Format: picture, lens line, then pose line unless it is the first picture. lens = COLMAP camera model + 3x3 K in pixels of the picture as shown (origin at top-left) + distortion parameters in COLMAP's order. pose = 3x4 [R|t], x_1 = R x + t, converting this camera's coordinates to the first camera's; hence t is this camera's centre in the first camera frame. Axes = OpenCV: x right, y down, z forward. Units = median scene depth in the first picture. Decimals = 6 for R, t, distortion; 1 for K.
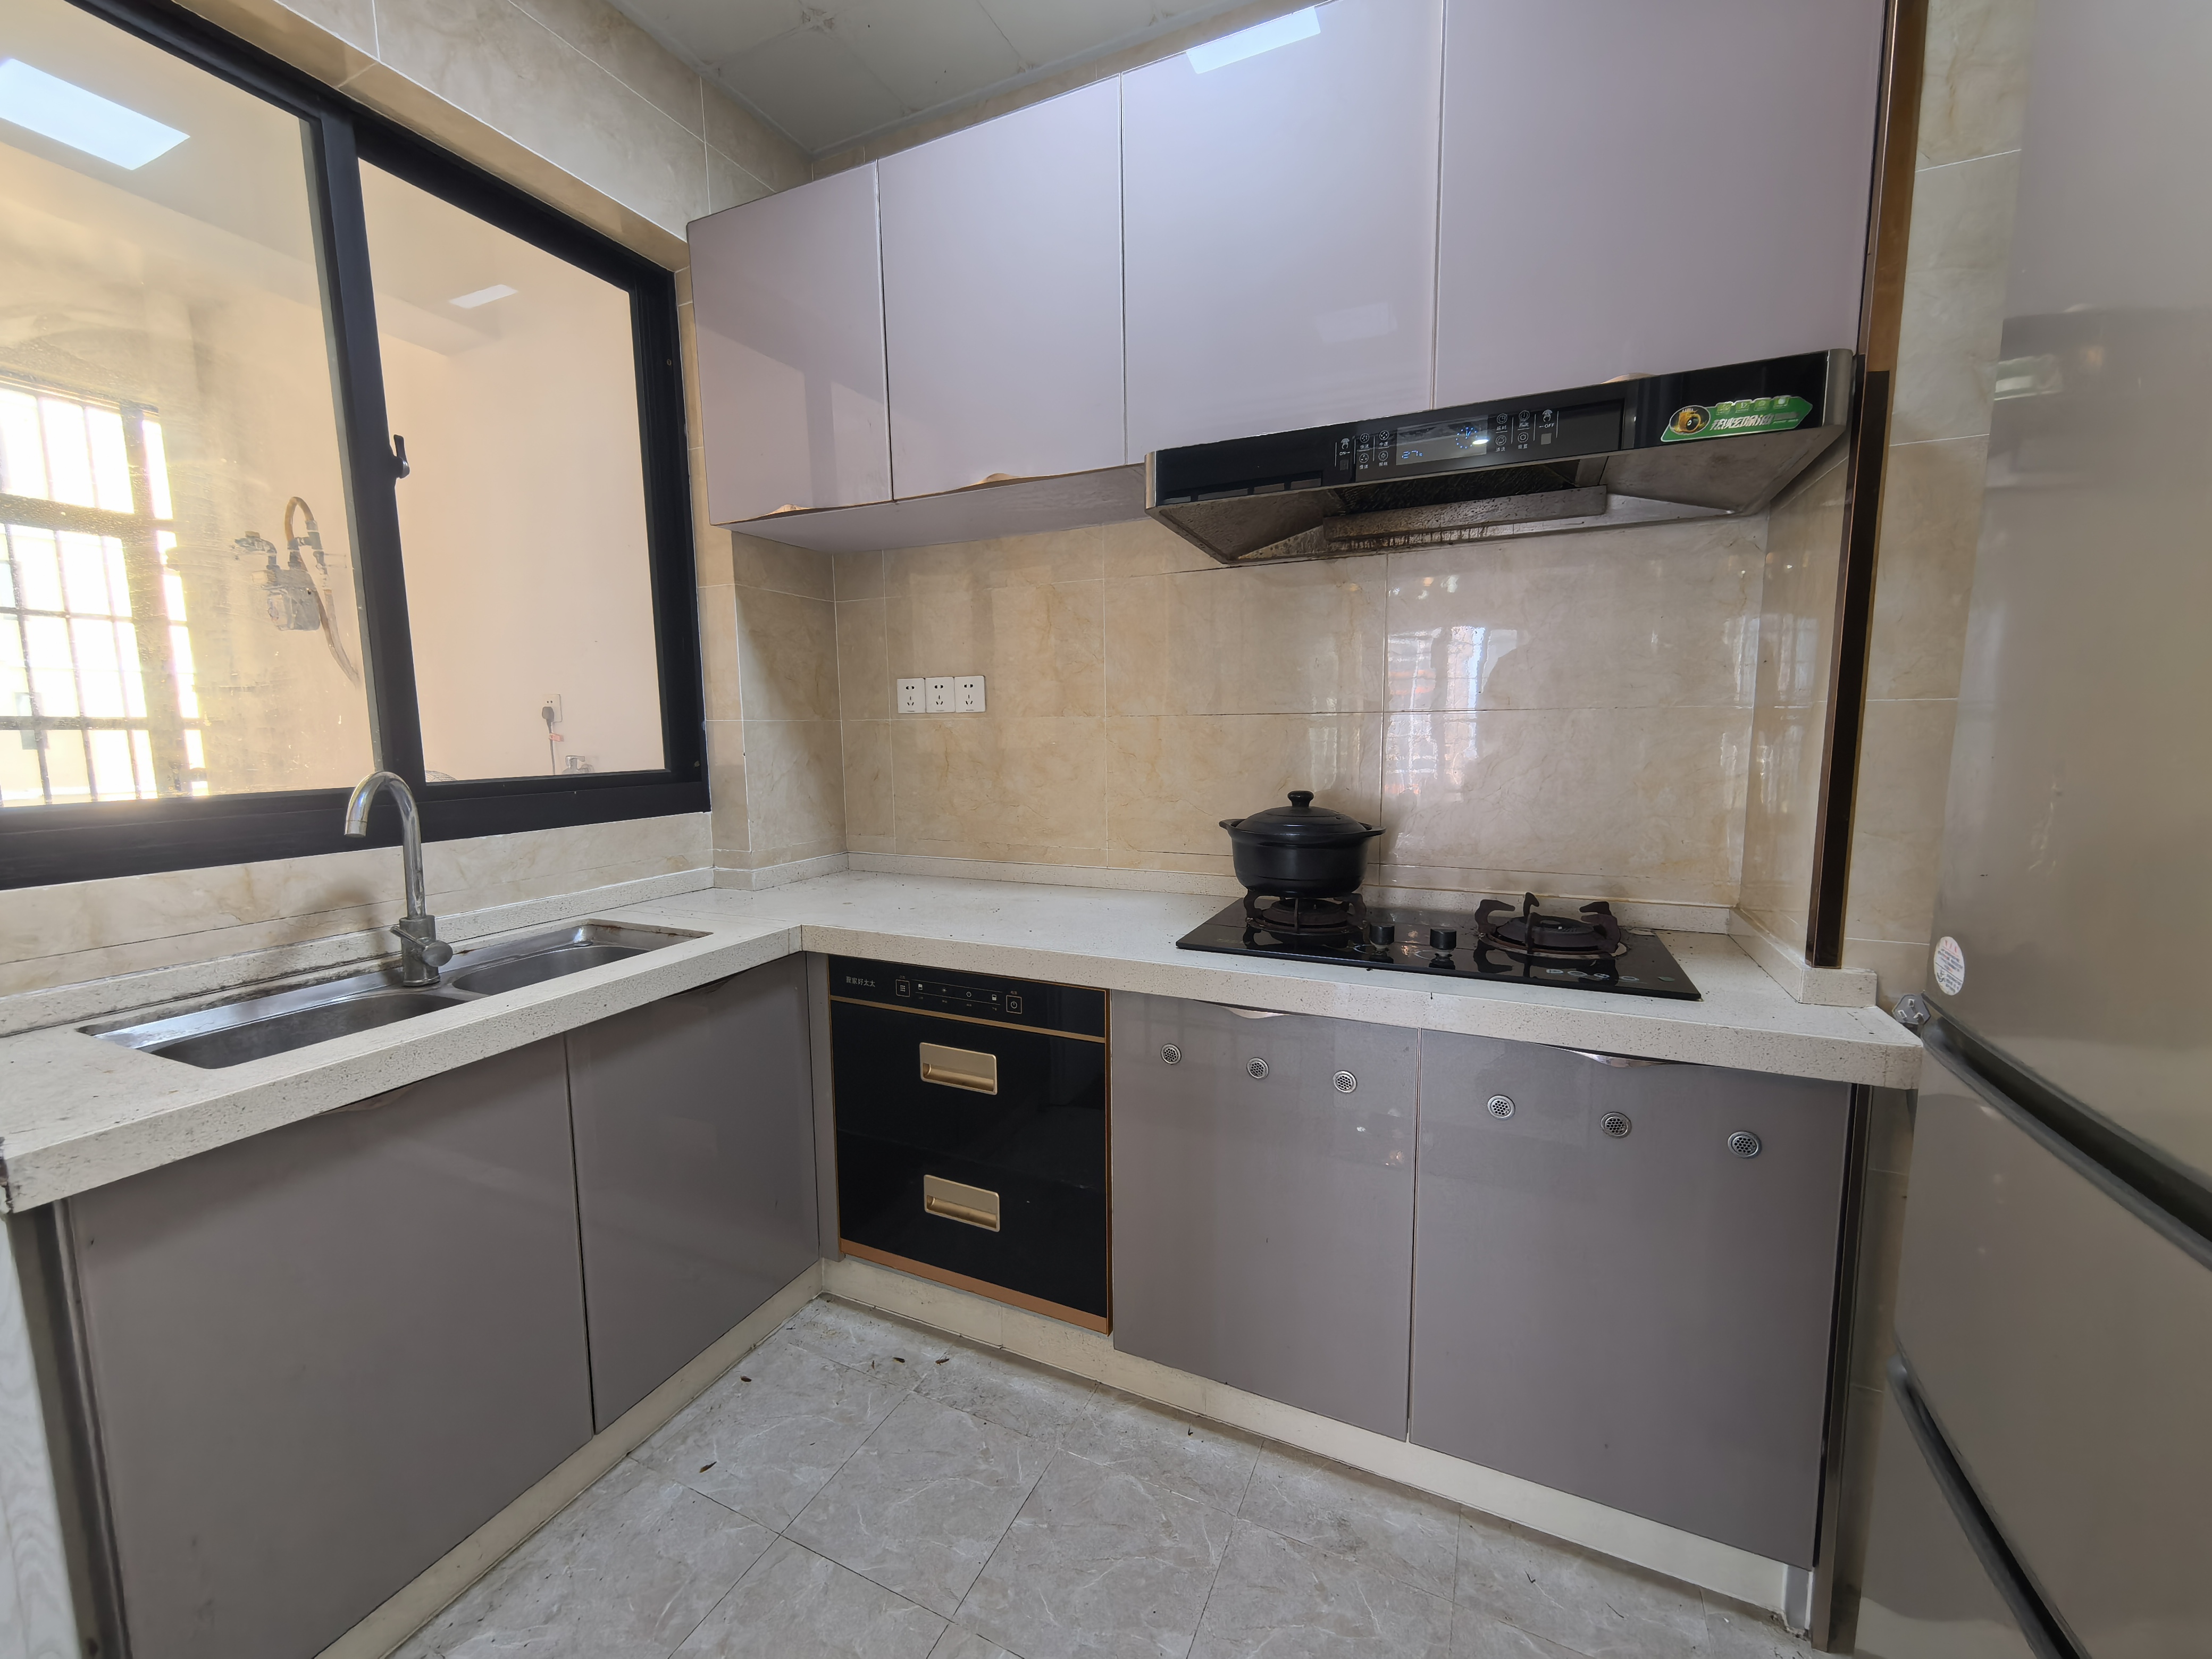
lens RADIAL K [[869.0, 0, 1106.0], [0, 869.0, 829.5], [0, 0, 1]] dist [0.001770, 0.000410]
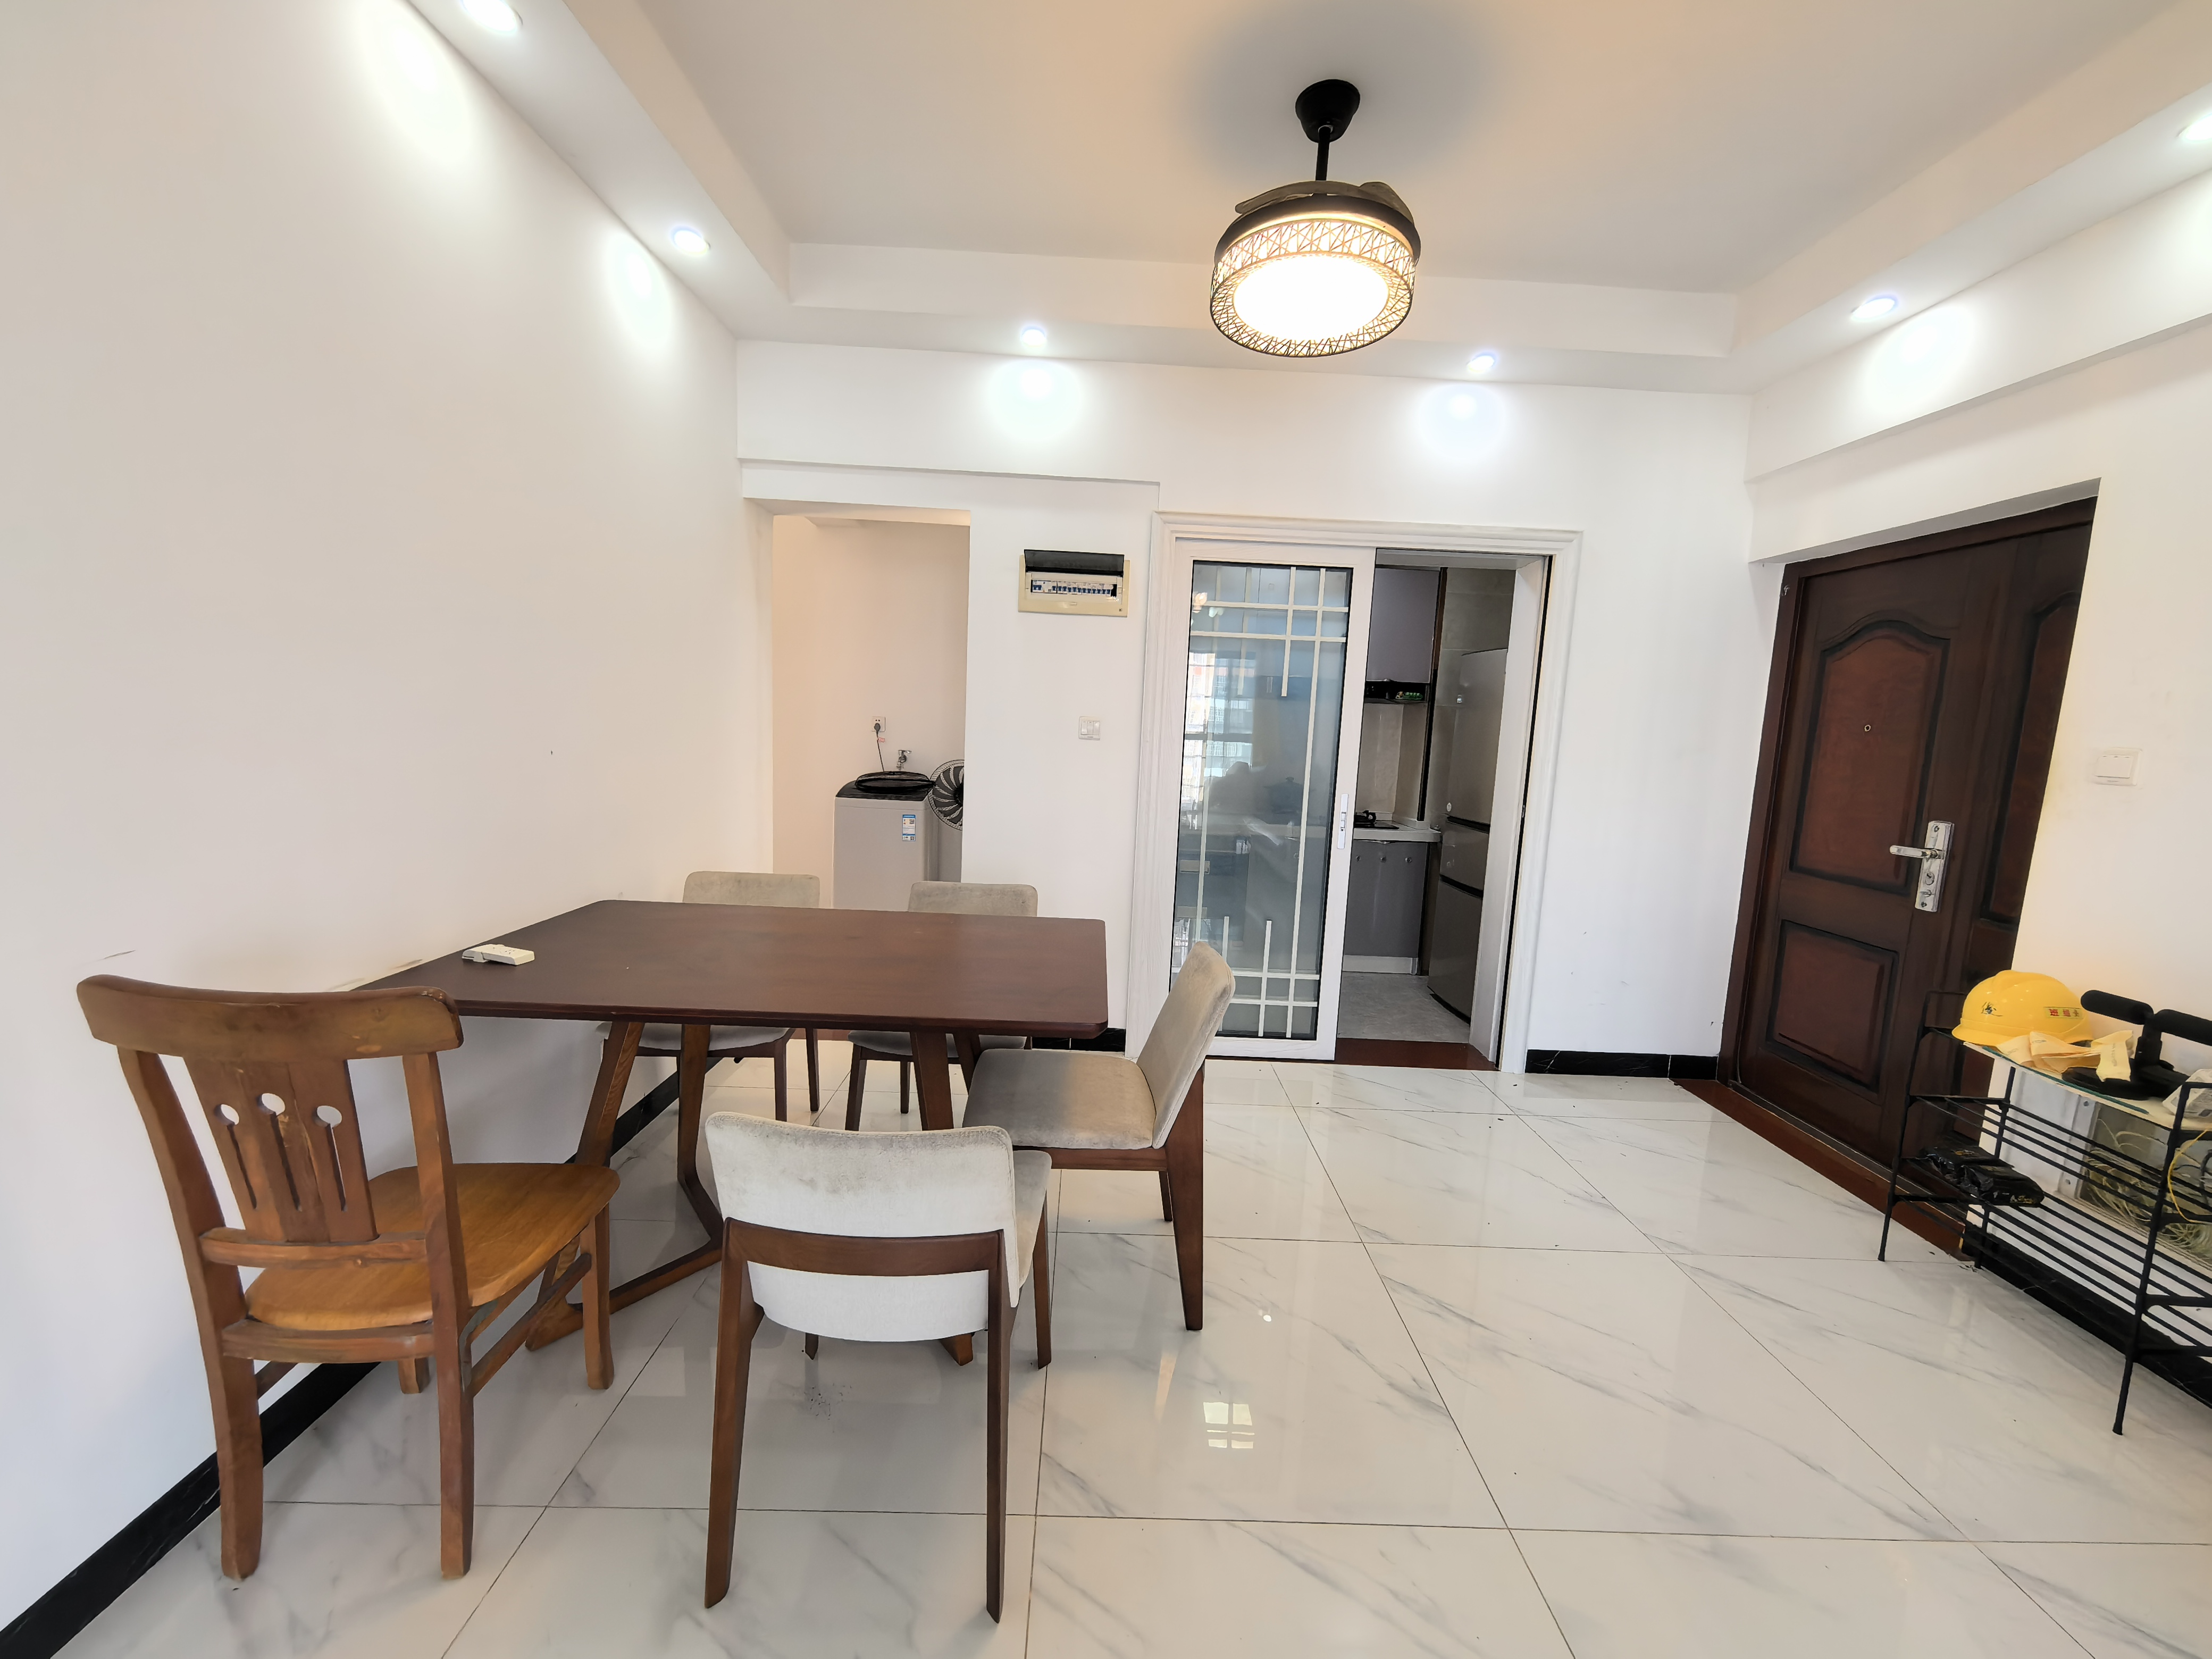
lens RADIAL K [[880.9, 0, 1113.8], [0, 880.9, 837.0], [0, 0, 1]] dist [-0.001233, 0.007467]
pose [[0.902174, -0.009750, 0.431263, -0.855021], [-0.002093, 0.999634, 0.026979, 0.044242], [-0.431368, -0.025243, 0.901823, -0.801154]]
